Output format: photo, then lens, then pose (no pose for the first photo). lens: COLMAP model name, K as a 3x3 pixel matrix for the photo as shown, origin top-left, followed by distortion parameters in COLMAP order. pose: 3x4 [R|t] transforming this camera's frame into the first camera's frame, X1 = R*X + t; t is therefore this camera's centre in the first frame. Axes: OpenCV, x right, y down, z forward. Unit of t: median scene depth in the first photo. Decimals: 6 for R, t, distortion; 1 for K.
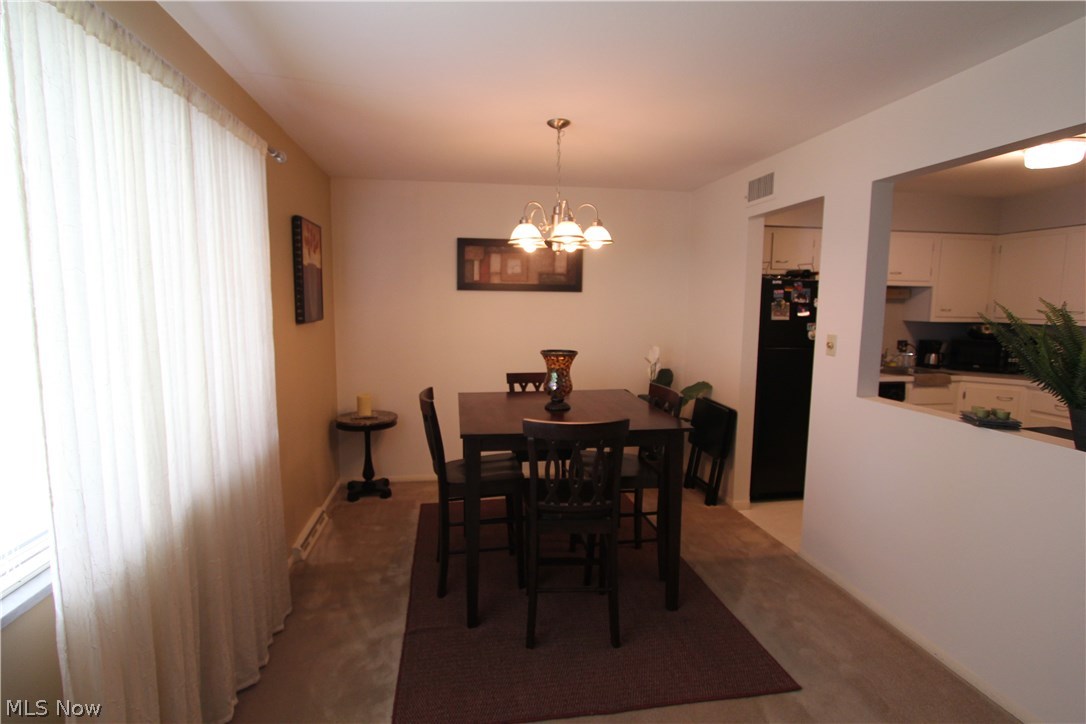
lens RADIAL K [[536.3, 0, 535.6], [0, 536.3, 358.9], [0, 0, 1]] dist [-0.020186, 0.004447]
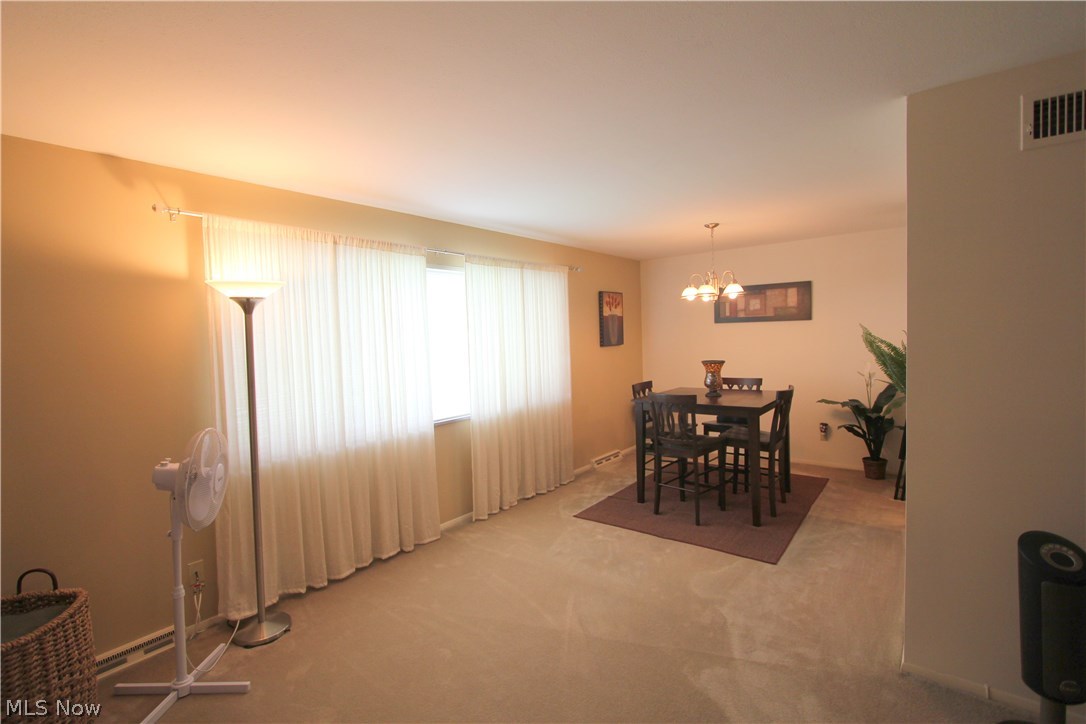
lens RADIAL K [[496.1, 0, 529.5], [0, 496.1, 356.5], [0, 0, 1]] dist [-0.014185, -0.000052]
pose [[0.666221, 0.002947, -0.745748, 0.626976], [-0.043589, 0.998436, -0.034995, 0.039404], [0.744479, 0.055821, 0.665308, -0.335667]]
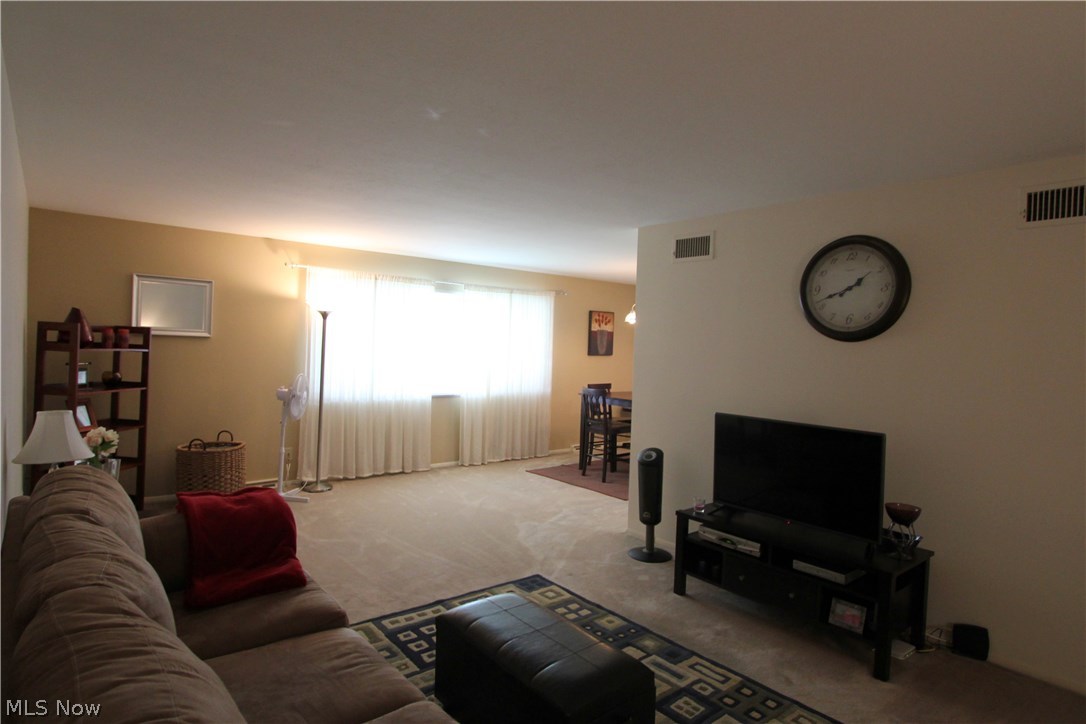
lens RADIAL K [[595.2, 0, 526.9], [0, 595.2, 351.5], [0, 0, 1]] dist [-0.017698, 0.001193]
pose [[0.497255, 0.020767, -0.867356, 1.491906], [-0.122721, 0.991346, -0.046621, 0.065945], [0.858881, 0.129625, 0.495500, -0.482398]]
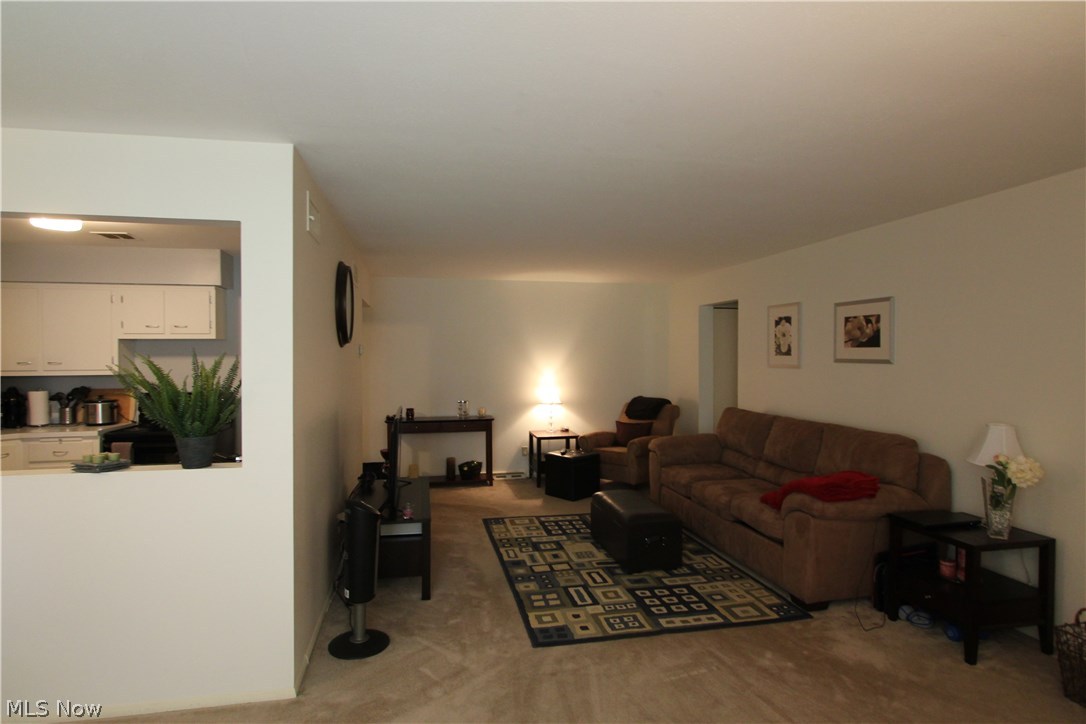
lens RADIAL K [[570.2, 0, 537.1], [0, 570.2, 357.0], [0, 0, 1]] dist [-0.013456, 0.000804]
pose [[-0.050660, -0.011823, 0.998646, -0.188552], [0.109907, 0.993791, 0.017341, -0.014048], [-0.992650, 0.110637, -0.049046, 0.090712]]
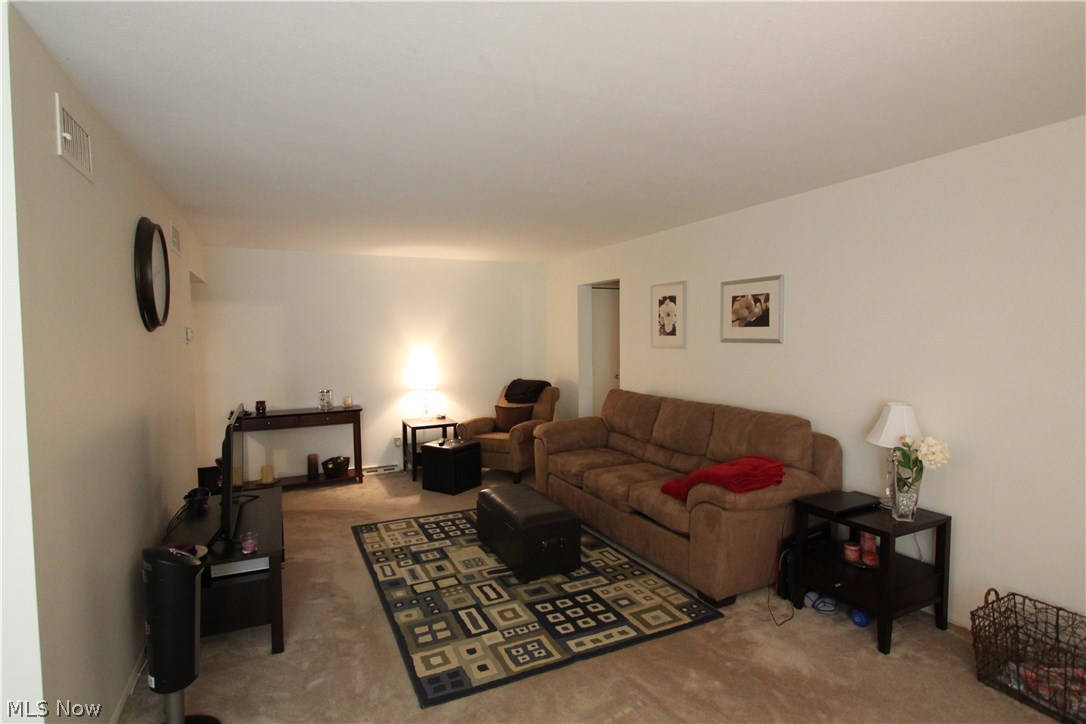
lens RADIAL K [[536.3, 0, 536.4], [0, 536.3, 359.3], [0, 0, 1]] dist [-0.020186, 0.004447]
pose [[-0.287833, -0.048875, 0.956433, 0.019350], [0.113853, 0.989868, 0.084847, -0.016365], [-0.950889, 0.133314, -0.279352, 0.094405]]
